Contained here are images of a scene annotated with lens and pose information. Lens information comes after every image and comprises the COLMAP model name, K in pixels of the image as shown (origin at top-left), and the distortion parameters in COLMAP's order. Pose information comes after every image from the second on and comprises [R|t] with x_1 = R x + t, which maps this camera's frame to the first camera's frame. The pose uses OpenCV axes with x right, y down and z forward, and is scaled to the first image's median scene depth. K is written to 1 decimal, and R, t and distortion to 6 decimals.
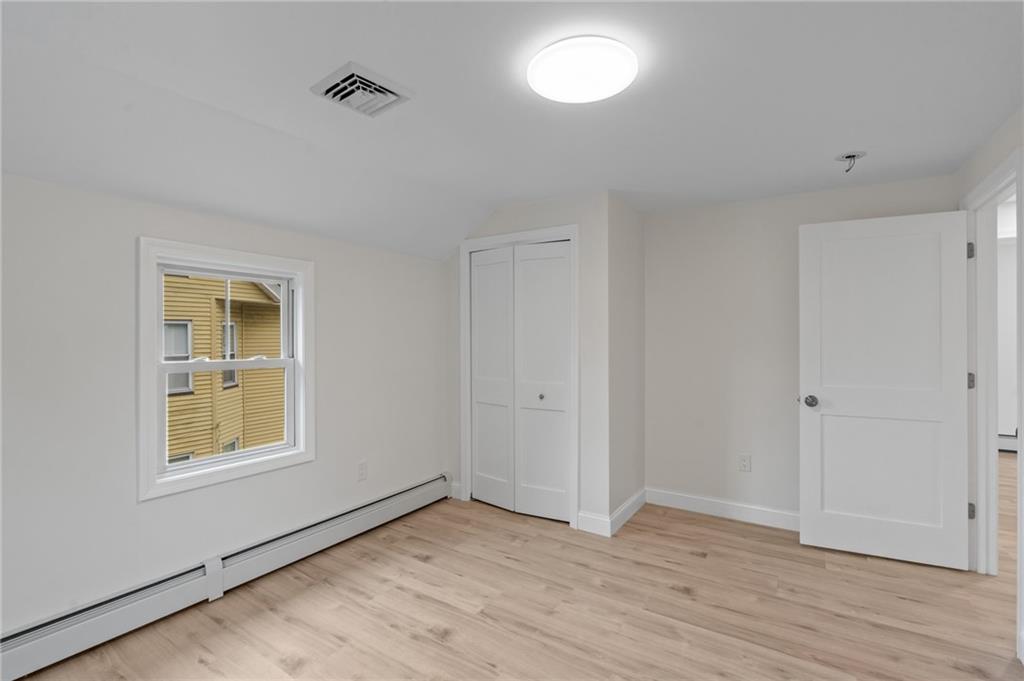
lens RADIAL K [[461.9, 0, 519.2], [0, 461.9, 338.6], [0, 0, 1]] dist [-0.007575, 0.002082]
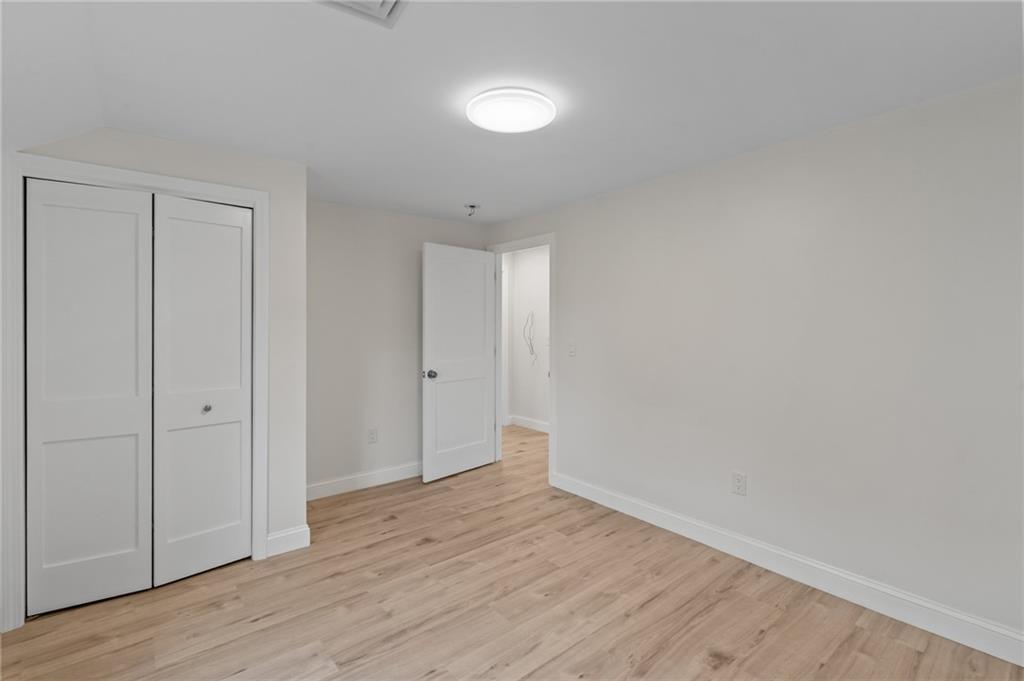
lens RADIAL K [[461.9, 0, 517.6], [0, 461.9, 336.7], [0, 0, 1]] dist [-0.007575, 0.002082]
pose [[0.311894, -0.026472, 0.949748, -0.601511], [0.006669, 0.999648, 0.025673, -0.008615], [-0.950093, -0.001674, 0.311961, 0.356569]]
